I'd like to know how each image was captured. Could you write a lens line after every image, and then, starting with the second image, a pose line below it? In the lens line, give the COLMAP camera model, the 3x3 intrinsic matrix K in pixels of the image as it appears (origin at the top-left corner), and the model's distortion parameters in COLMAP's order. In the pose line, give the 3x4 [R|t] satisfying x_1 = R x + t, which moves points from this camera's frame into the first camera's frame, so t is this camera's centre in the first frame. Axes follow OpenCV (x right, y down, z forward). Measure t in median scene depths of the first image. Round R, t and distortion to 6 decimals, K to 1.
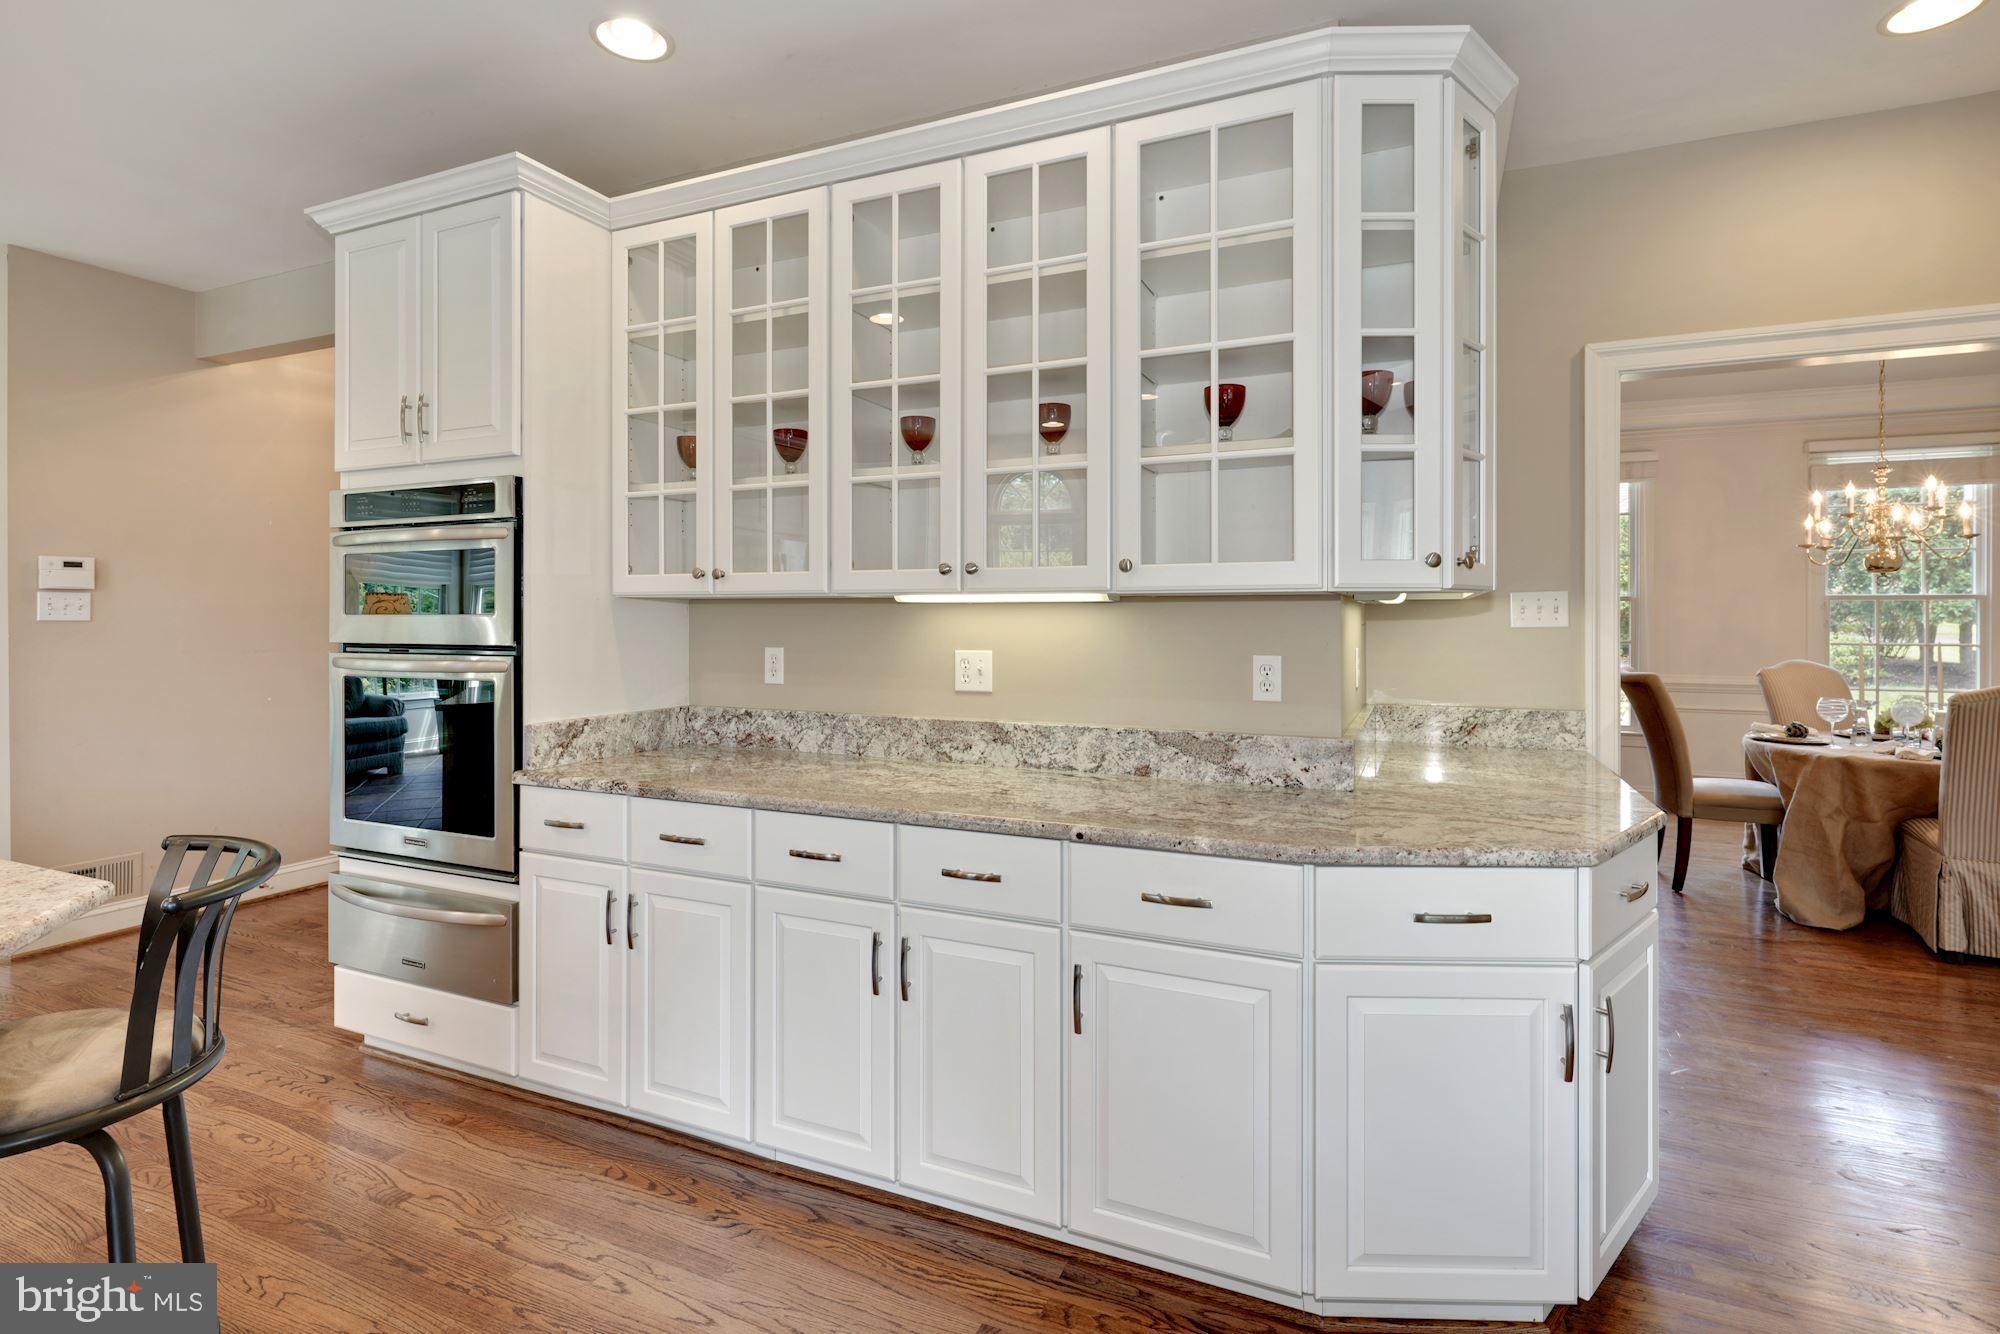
lens RADIAL K [[959.8, 0, 1012.1], [0, 959.8, 614.7], [0, 0, 1]] dist [0.004631, 0.000640]
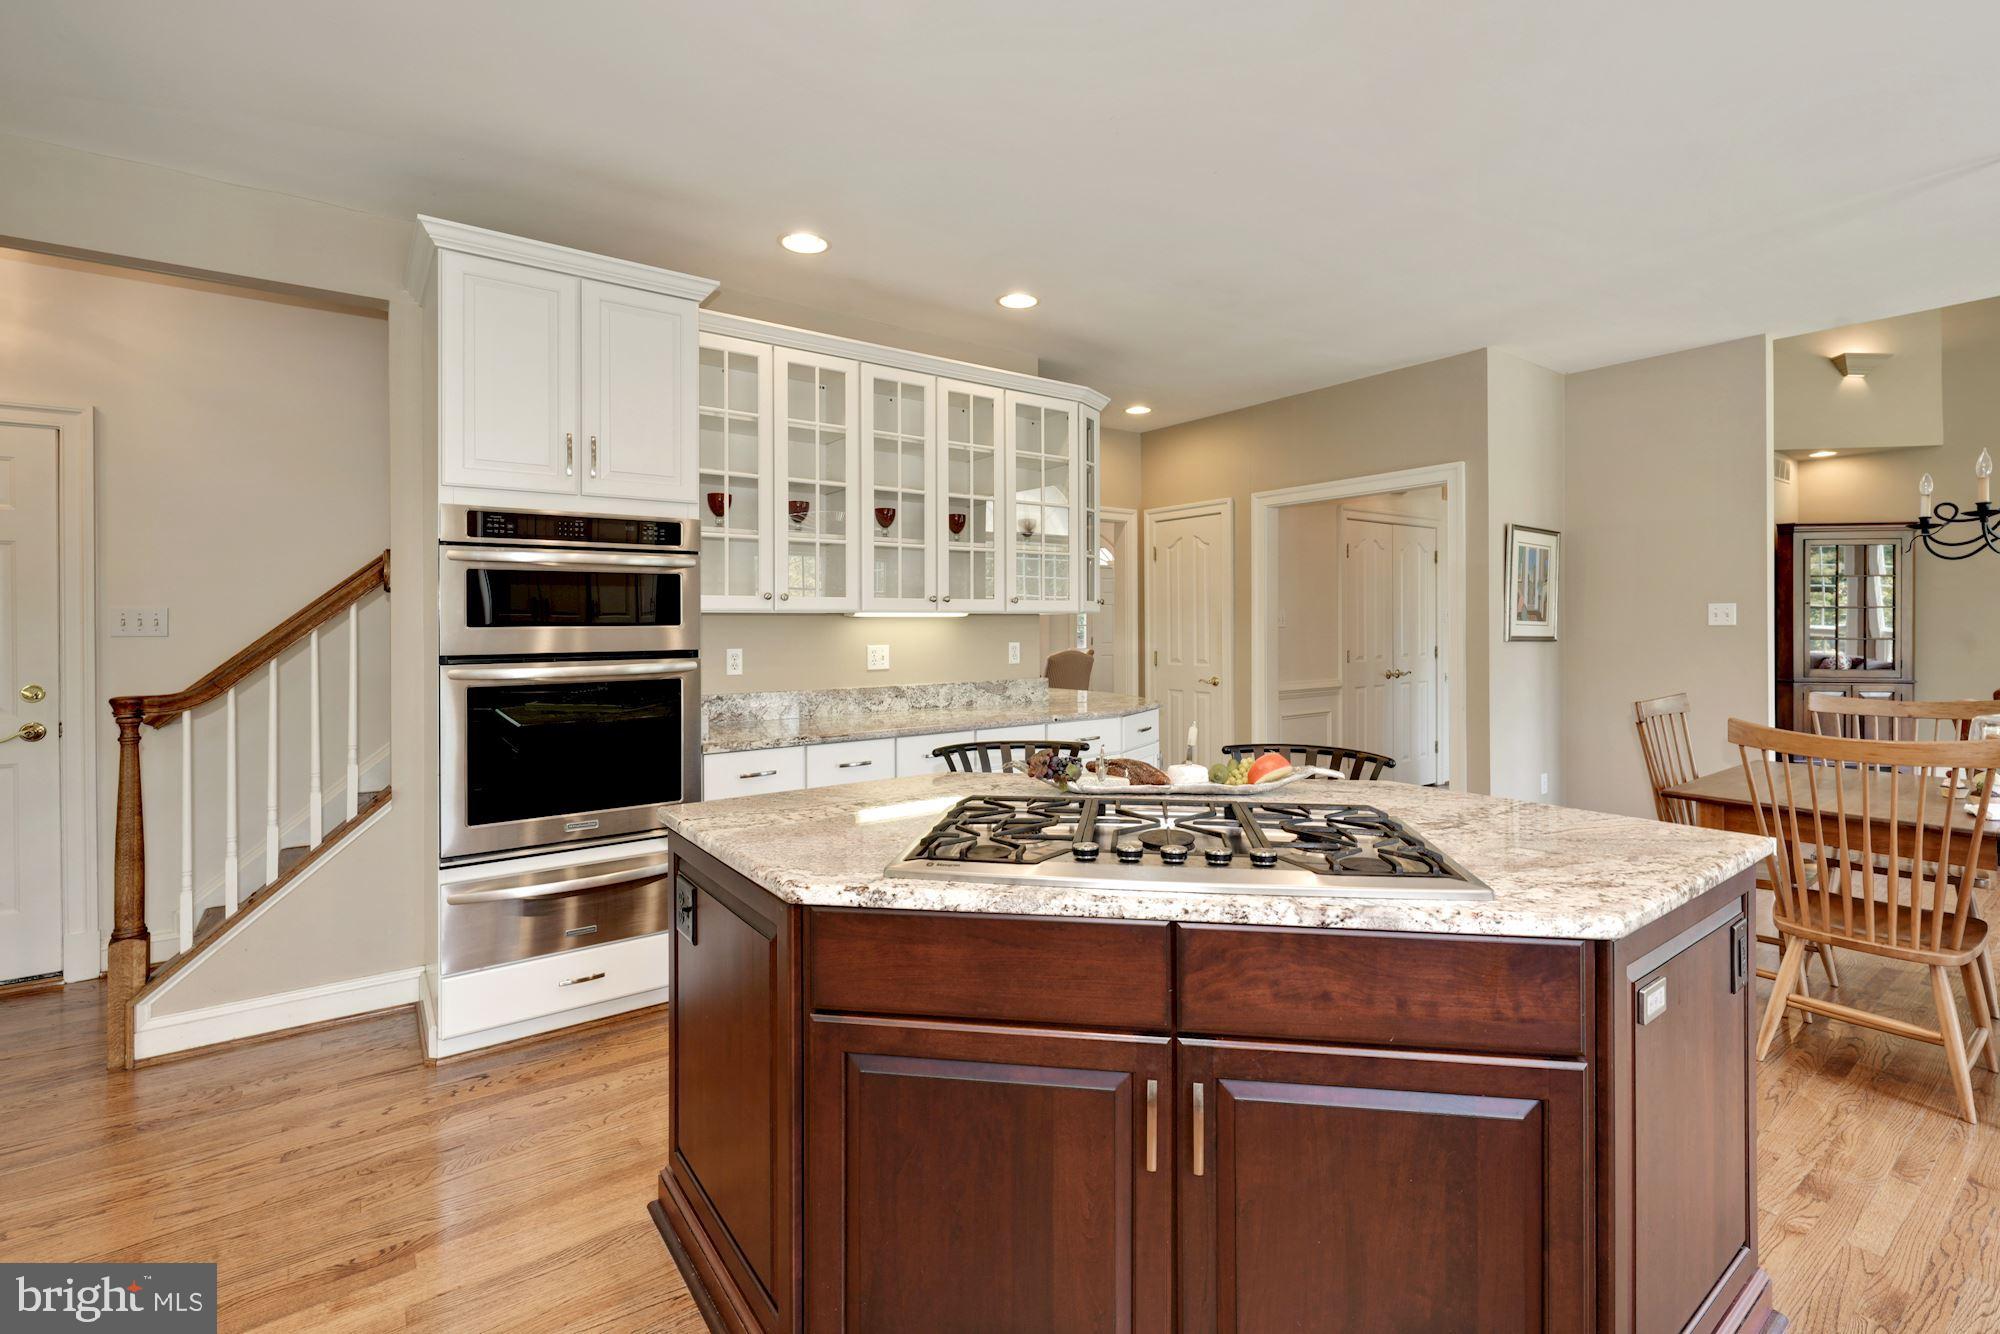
lens RADIAL K [[889.4, 0, 994.8], [0, 889.4, 621.2], [0, 0, 1]] dist [-0.000542, 0.000253]
pose [[0.500892, -0.002001, 0.865508, -1.342399], [0.004836, 0.999988, -0.000486, -0.003225], [-0.865496, 0.004429, 0.500896, 0.042695]]
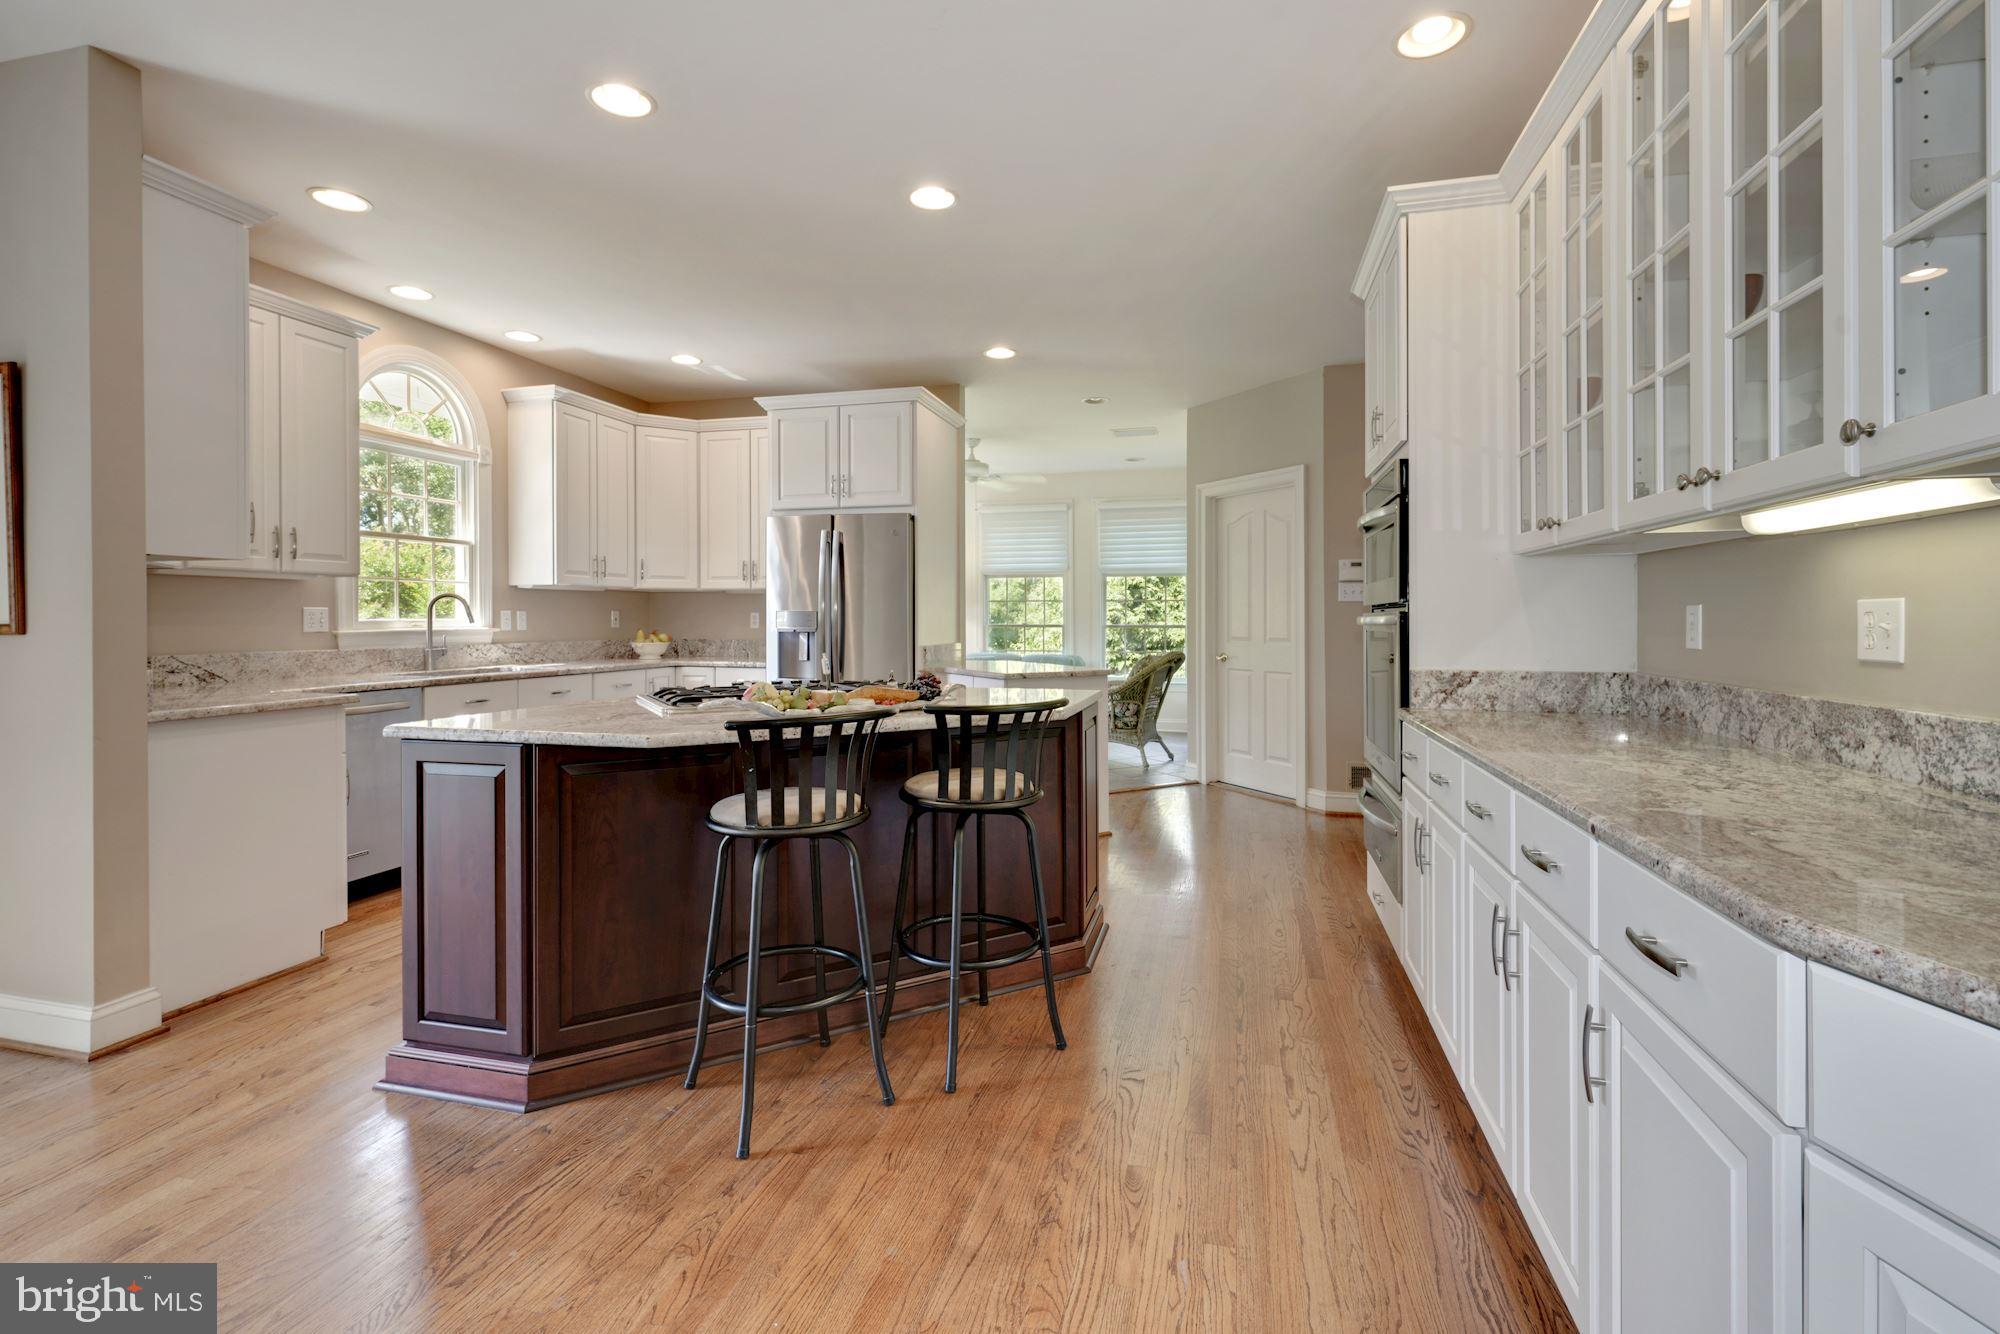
lens RADIAL K [[889.4, 0, 994.8], [0, 889.4, 621.2], [0, 0, 1]] dist [-0.000542, 0.000253]
pose [[0.153811, 0.000338, -0.988100, 0.478816], [0.001465, 0.999999, 0.000570, 0.053762], [0.988099, -0.001535, 0.153810, 0.331710]]
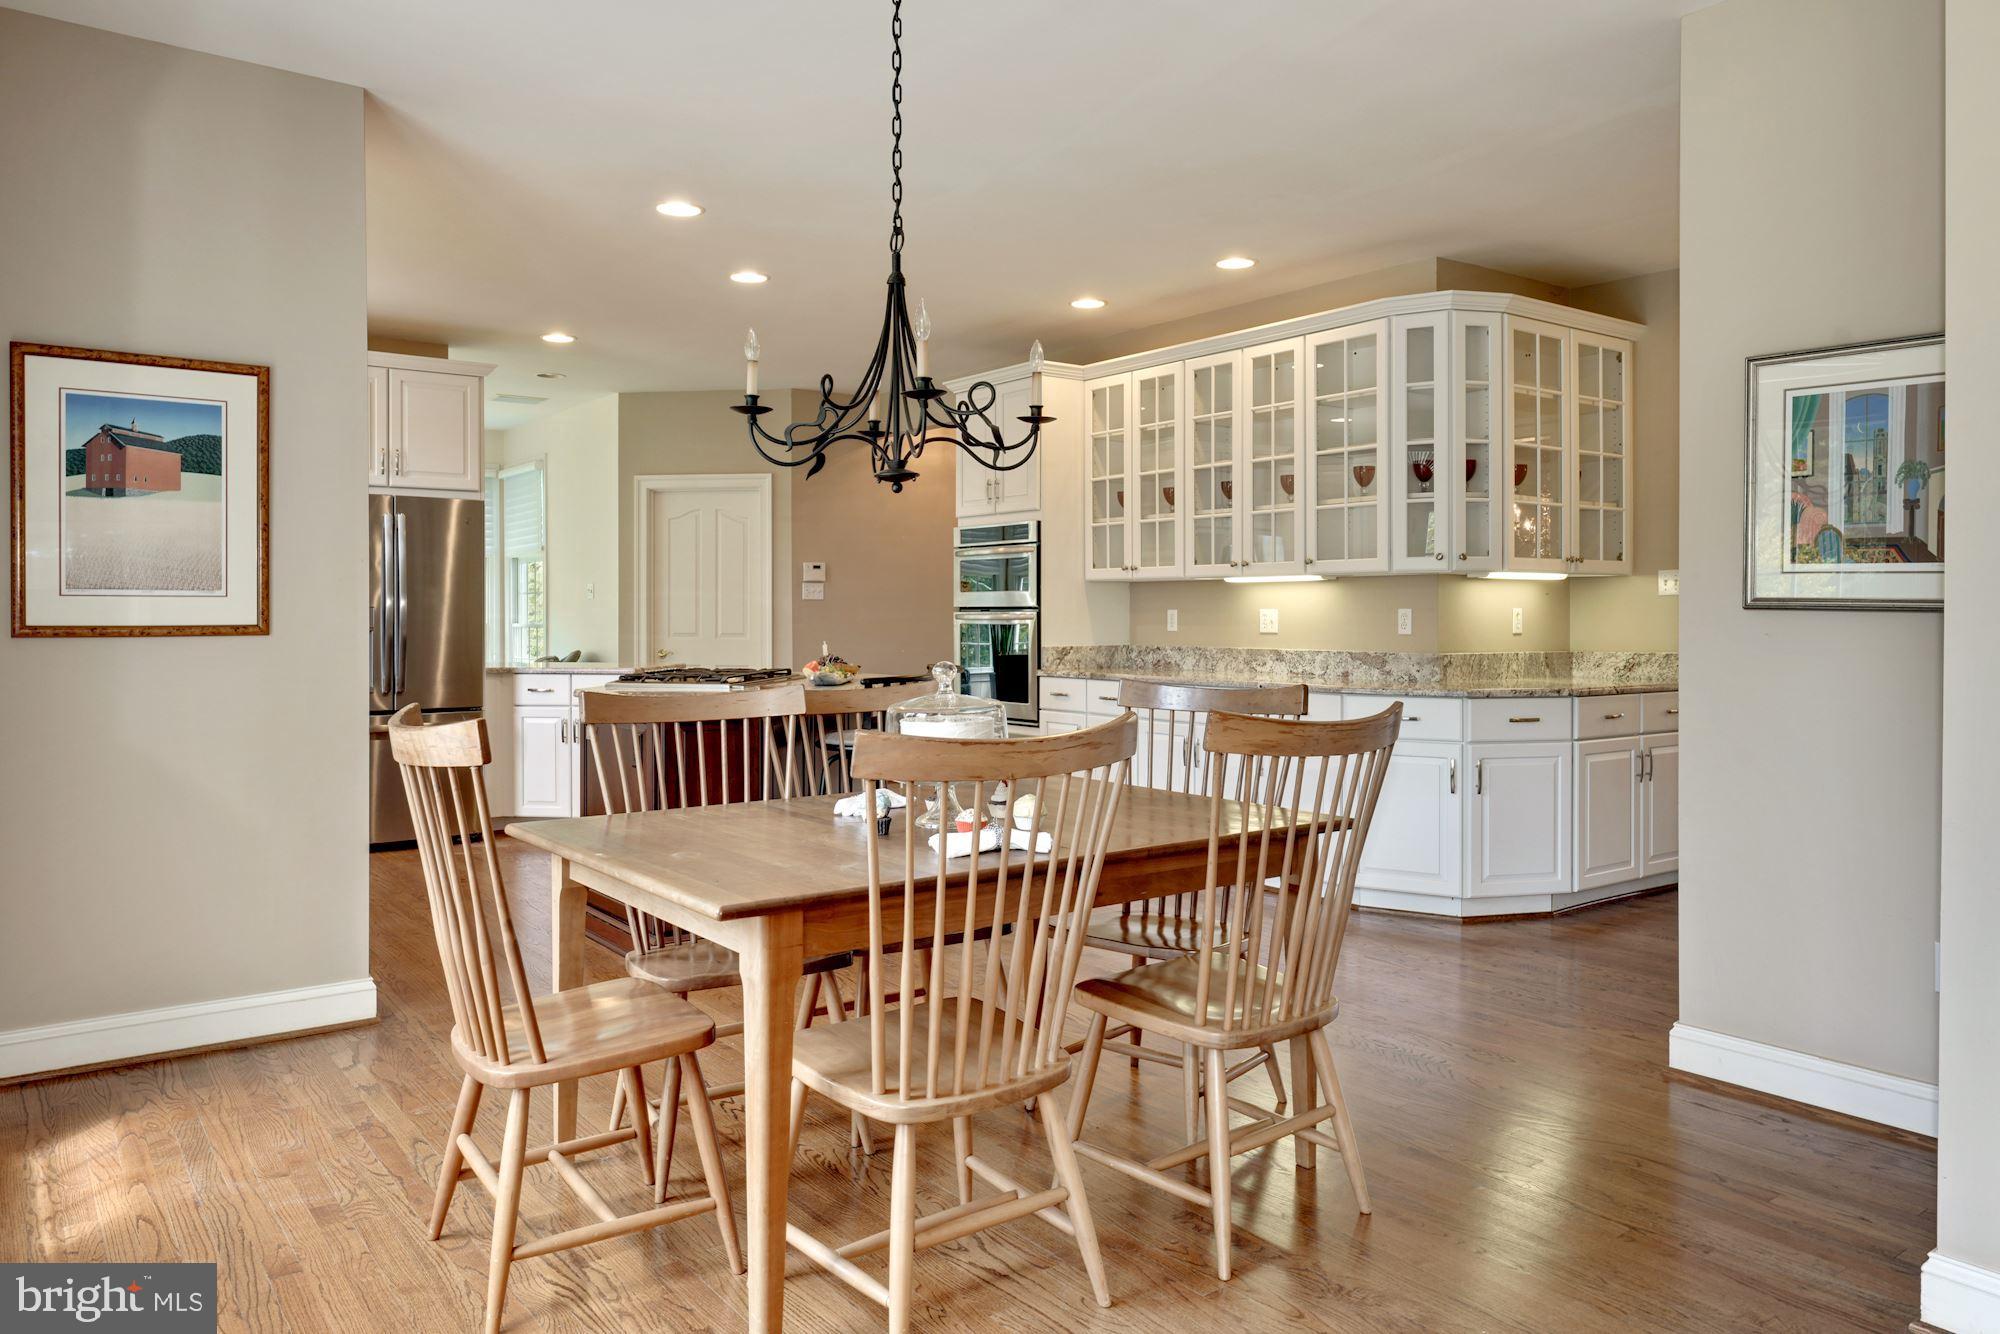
lens RADIAL K [[1387.8, 0, 1005.2], [0, 1387.8, 615.3], [0, 0, 1]] dist [0.004685, 0.000895]
pose [[0.869097, 0.000106, -0.494642, 0.823820], [0.001502, 0.999995, 0.002854, 0.041961], [0.494639, -0.003223, 0.869092, -1.488720]]
